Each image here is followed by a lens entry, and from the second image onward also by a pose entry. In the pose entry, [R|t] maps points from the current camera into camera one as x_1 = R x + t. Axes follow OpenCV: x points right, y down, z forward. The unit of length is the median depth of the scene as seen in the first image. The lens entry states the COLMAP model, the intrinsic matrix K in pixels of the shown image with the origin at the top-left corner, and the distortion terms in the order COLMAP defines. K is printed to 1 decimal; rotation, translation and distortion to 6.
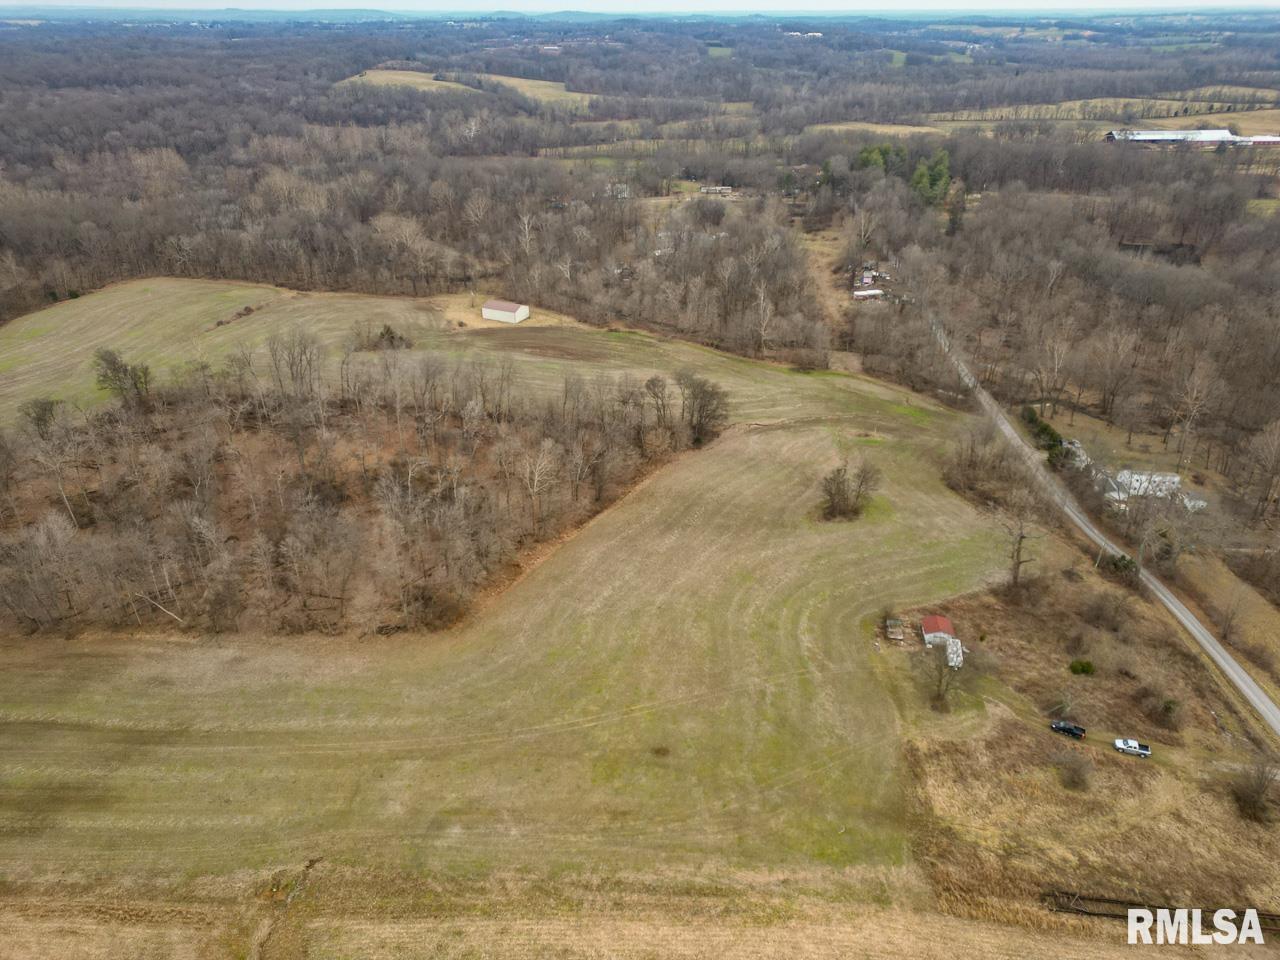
lens RADIAL K [[882.0, 0, 643.2], [0, 882.0, 476.6], [0, 0, 1]] dist [0.081178, -0.062251]
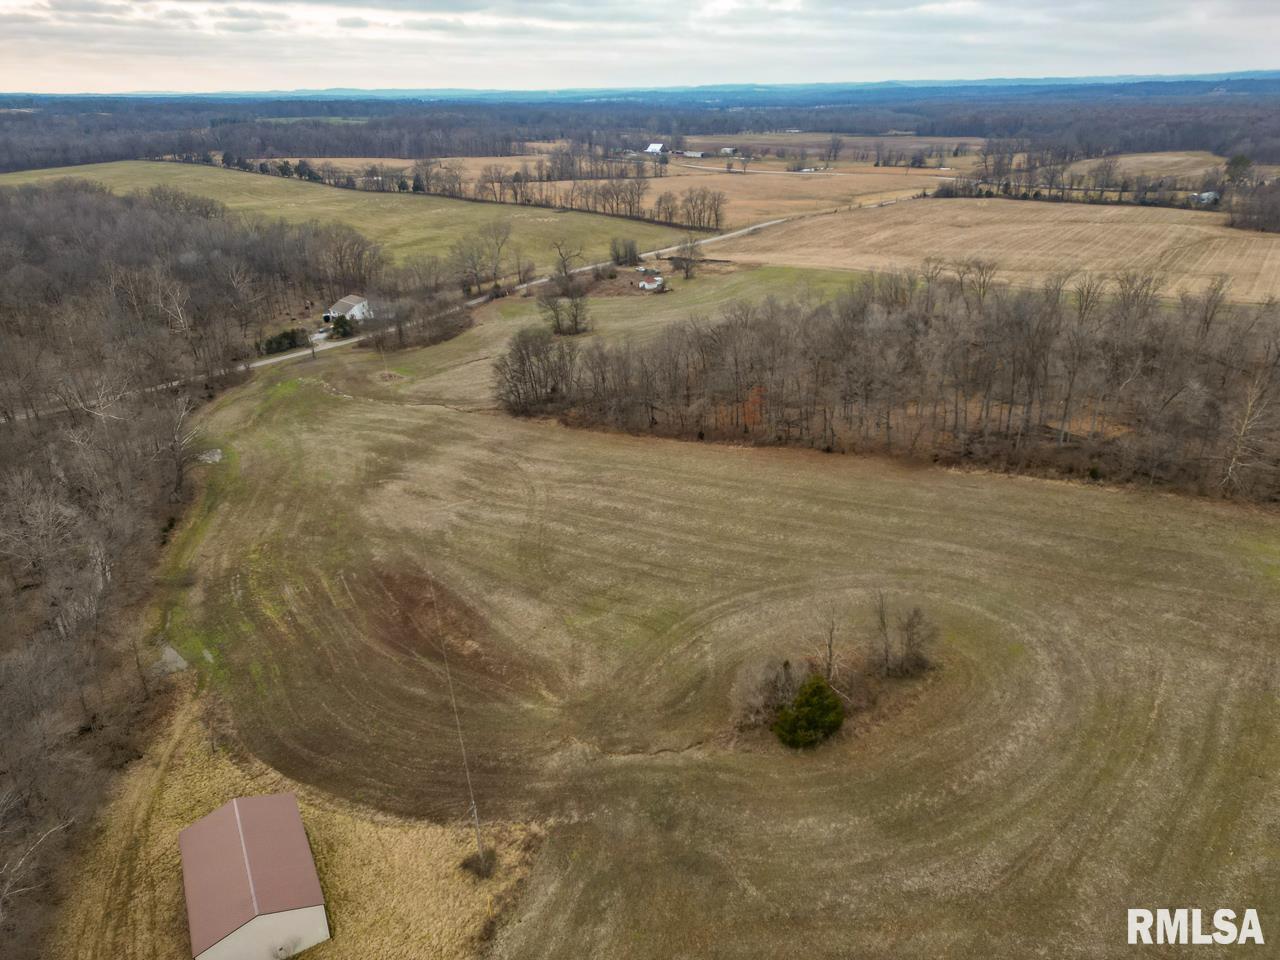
lens RADIAL K [[882.0, 0, 642.4], [0, 882.0, 494.9], [0, 0, 1]] dist [0.081178, -0.062251]
pose [[-0.812258, -0.230782, 0.535702, -0.466495], [0.283409, 0.646565, 0.708260, -0.531001], [-0.509820, 0.727113, -0.459772, 1.350177]]
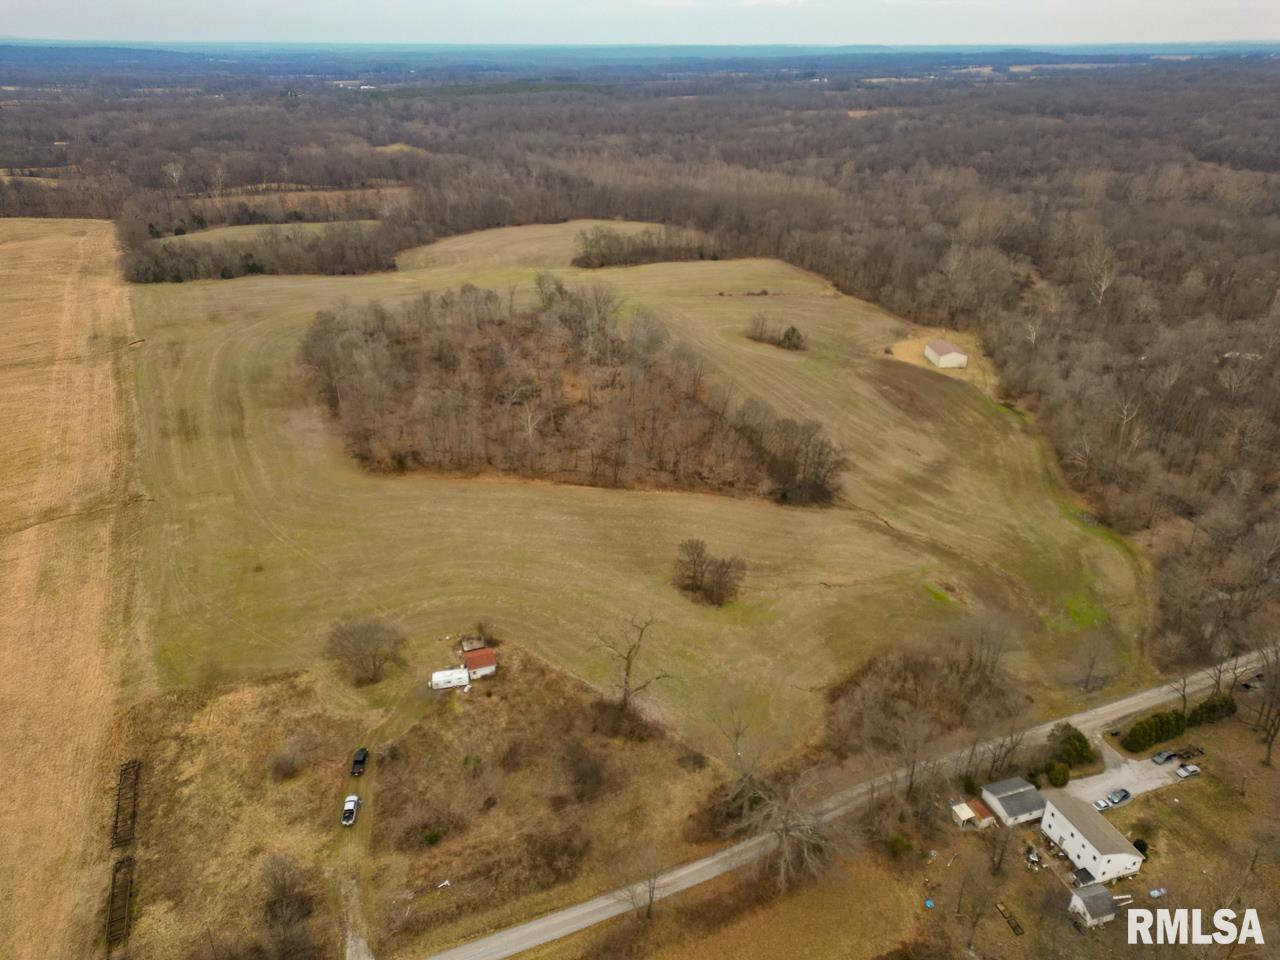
lens RADIAL K [[882.0, 0, 640.0], [0, 882.0, 481.5], [0, 0, 1]] dist [0.081178, -0.062251]
pose [[0.460099, 0.389916, -0.797668, 0.684937], [-0.411091, 0.889862, 0.197864, -0.166105], [0.786965, 0.236877, 0.569715, 0.331454]]
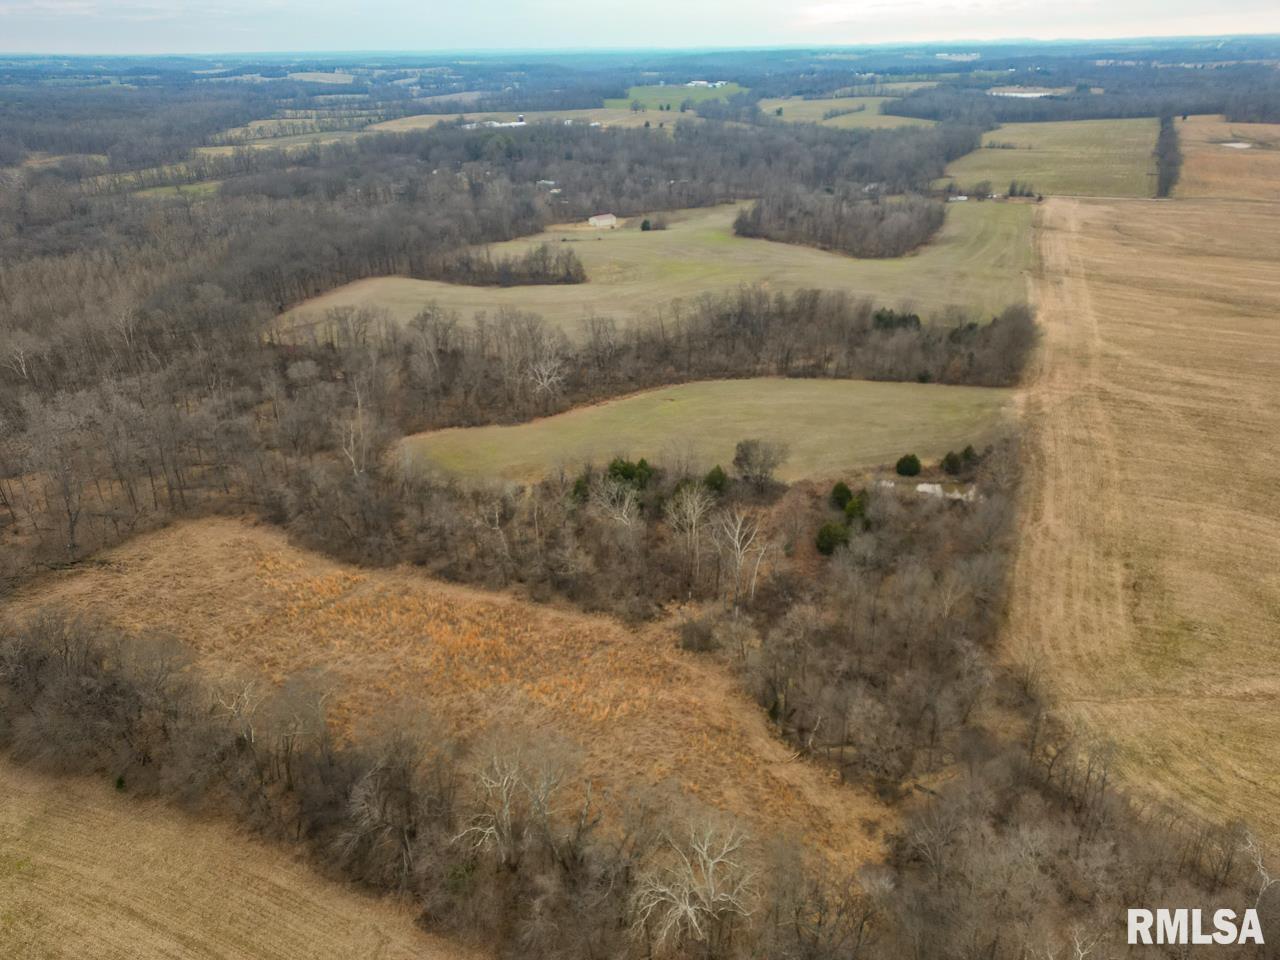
lens RADIAL K [[882.0, 0, 639.8], [0, 882.0, 478.6], [0, 0, 1]] dist [0.081178, -0.062251]
pose [[0.375570, -0.408584, 0.831869, -2.396022], [0.439246, 0.868839, 0.228433, -0.155937], [-0.816094, 0.279602, 0.505779, 0.303131]]
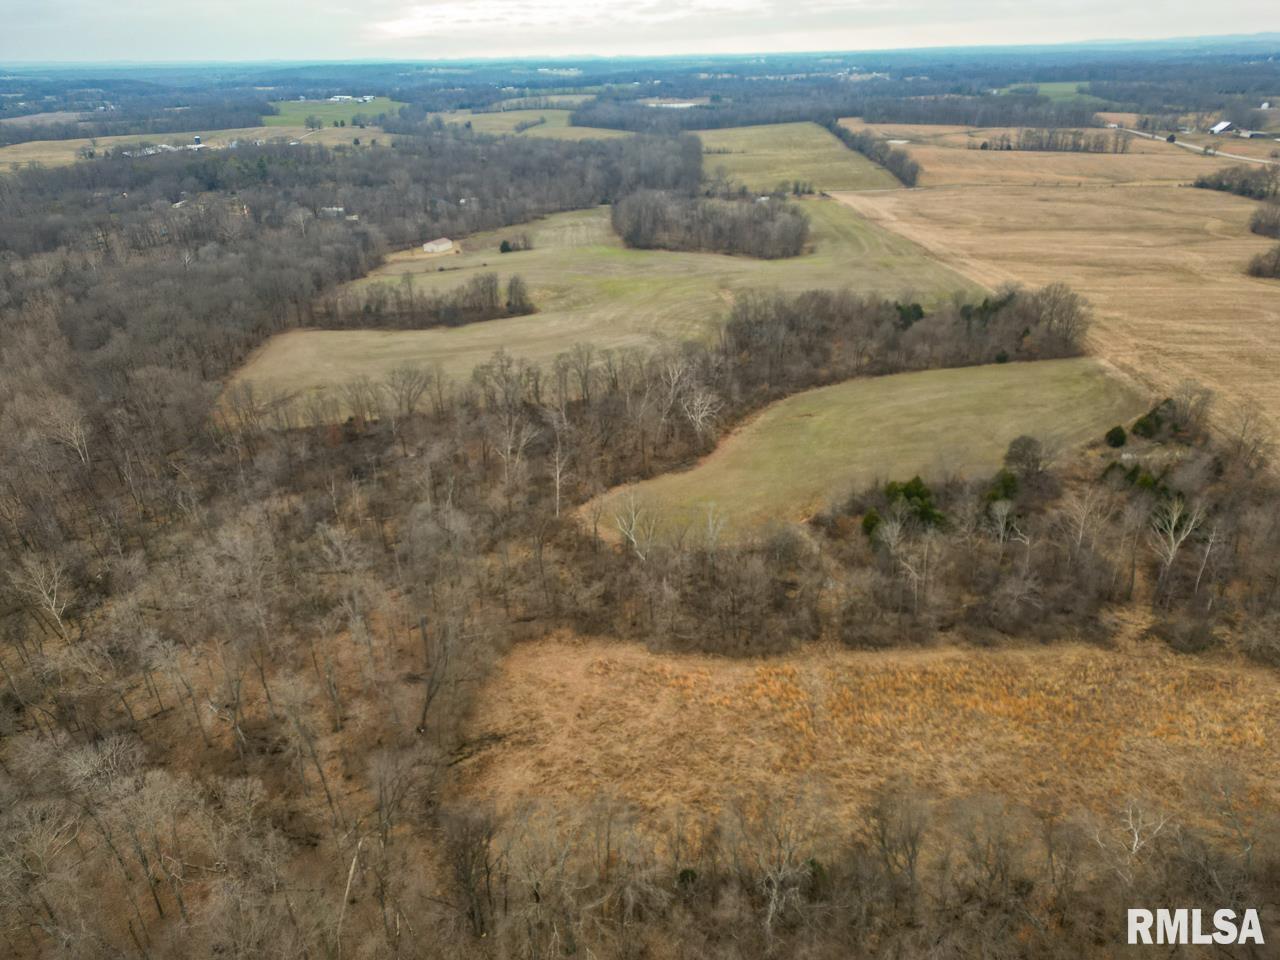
lens RADIAL K [[882.0, 0, 643.1], [0, 882.0, 485.8], [0, 0, 1]] dist [0.081178, -0.062251]
pose [[-0.040718, -0.435130, 0.899447, -2.402552], [0.478735, 0.781642, 0.399811, -0.422836], [-0.877015, 0.446876, 0.176485, 0.823607]]
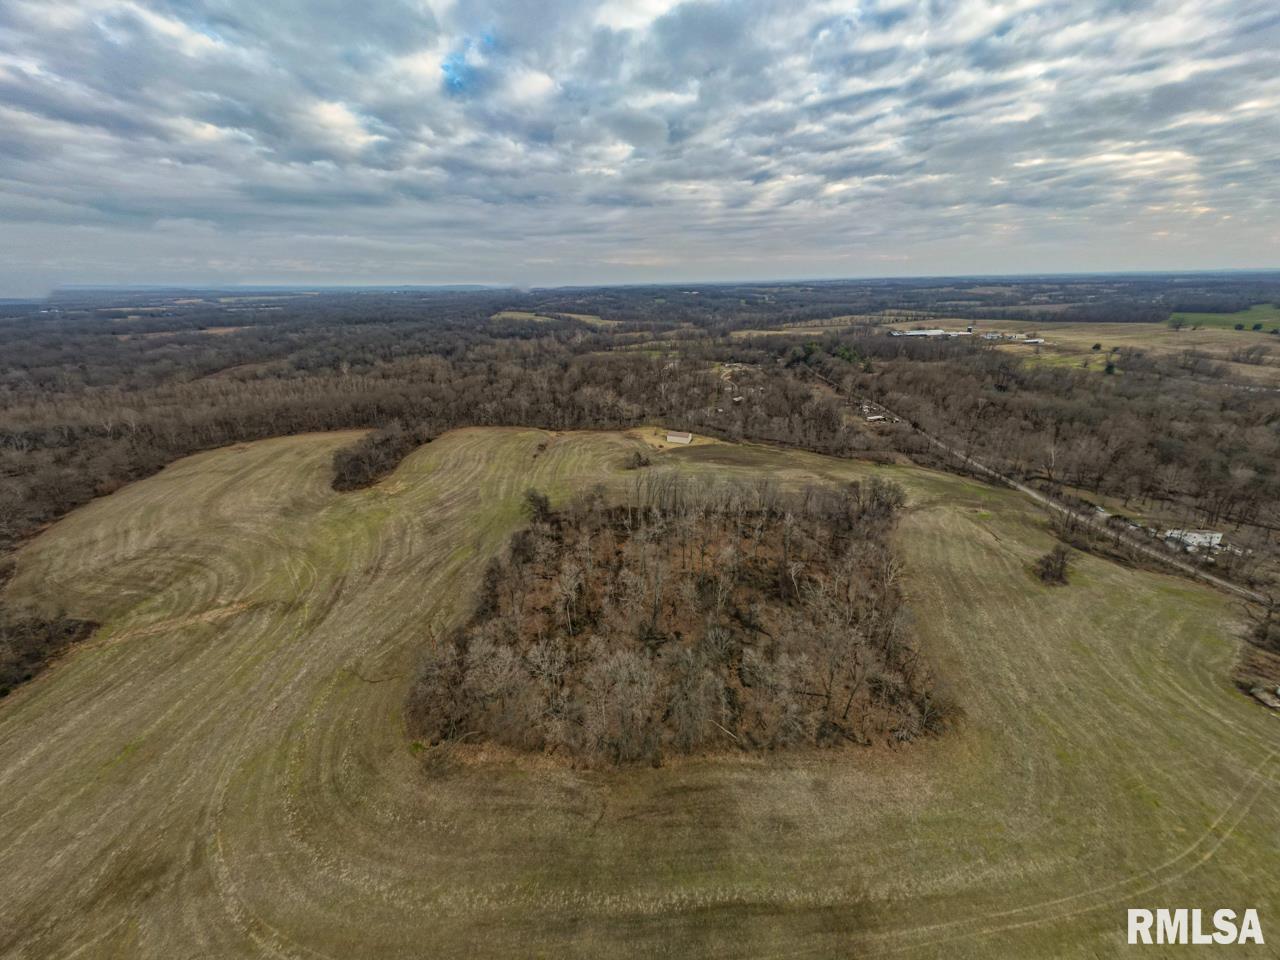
lens RADIAL K [[404.8, 0, 637.4], [0, 404.8, 476.9], [0, 0, 1]] dist [0.036390, 0.000039]
pose [[0.995602, -0.055793, 0.075257, -0.420656], [0.058590, 0.997651, -0.035488, -0.114193], [-0.073100, 0.039741, 0.996532, 0.269567]]
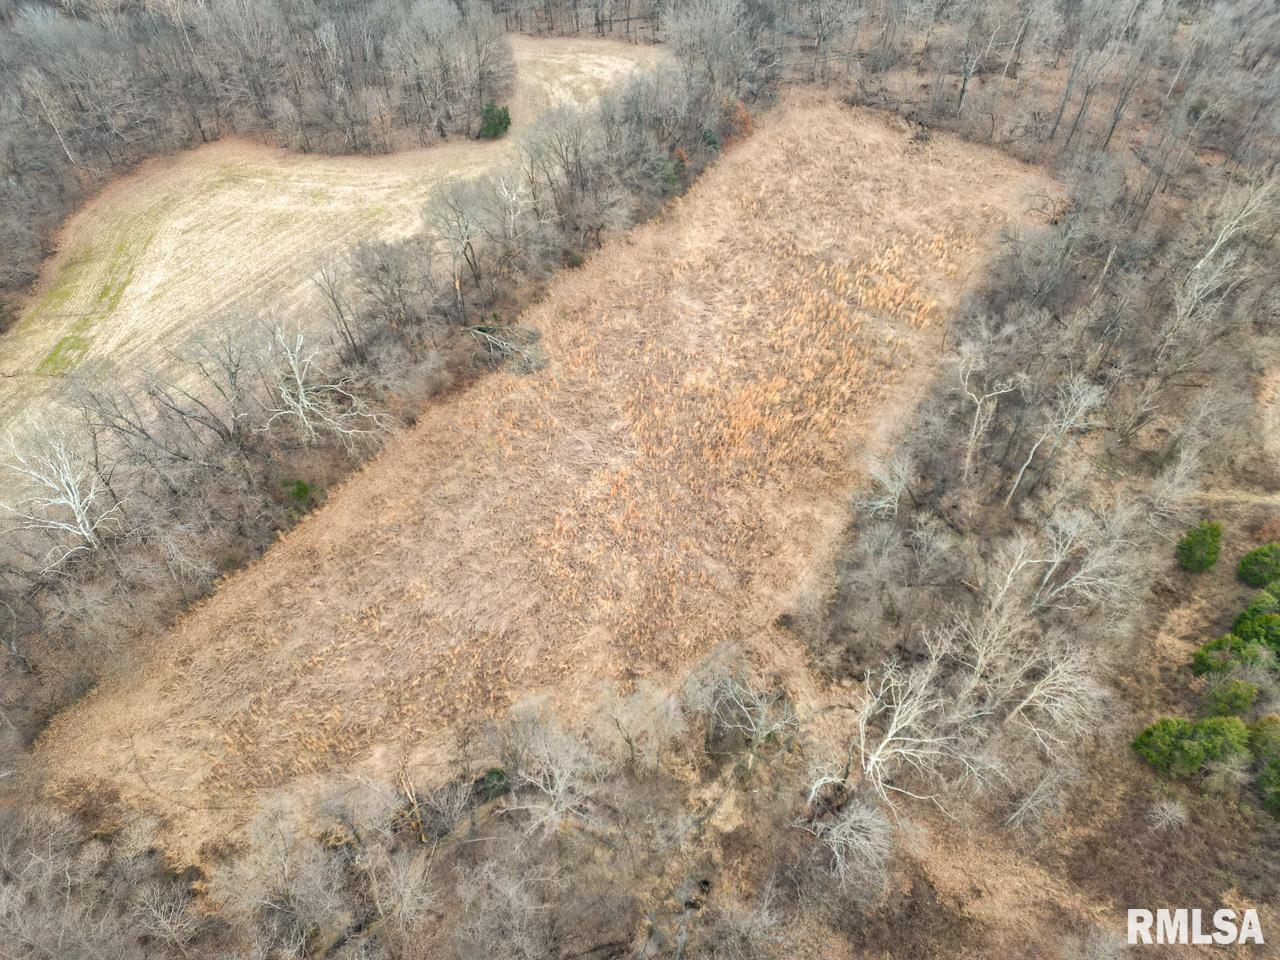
lens RADIAL K [[882.0, 0, 637.0], [0, 882.0, 472.4], [0, 0, 1]] dist [0.081178, -0.062251]
pose [[0.857503, 0.364041, -0.363542, -1.805797], [-0.224750, 0.900694, 0.371804, -0.095596], [0.462792, -0.237117, 0.854166, 0.329042]]
